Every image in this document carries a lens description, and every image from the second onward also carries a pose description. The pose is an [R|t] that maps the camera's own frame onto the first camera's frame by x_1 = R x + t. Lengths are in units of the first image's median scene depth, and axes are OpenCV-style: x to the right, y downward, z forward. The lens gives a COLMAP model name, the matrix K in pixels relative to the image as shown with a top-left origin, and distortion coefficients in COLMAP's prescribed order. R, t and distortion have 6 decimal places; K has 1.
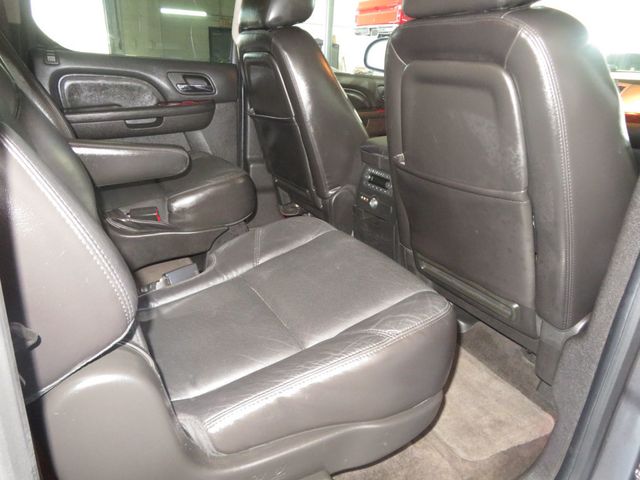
lens RADIAL K [[465.6, 0, 320.0], [0, 465.6, 240.0], [0, 0, 1]] dist [0.003568, 0.004483]
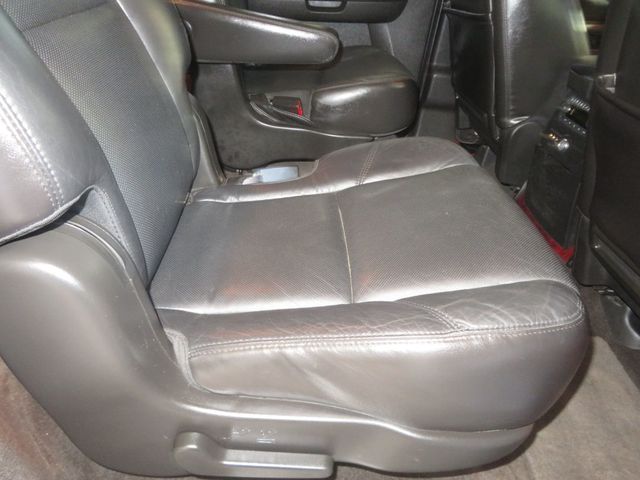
lens RADIAL K [[465.6, 0, 320.0], [0, 465.6, 240.0], [0, 0, 1]] dist [0.003568, 0.004483]
pose [[0.887086, 0.283266, -0.364470, 0.090467], [-0.218969, 0.953312, 0.207964, -0.005568], [0.406363, -0.104674, 0.907696, 0.160842]]
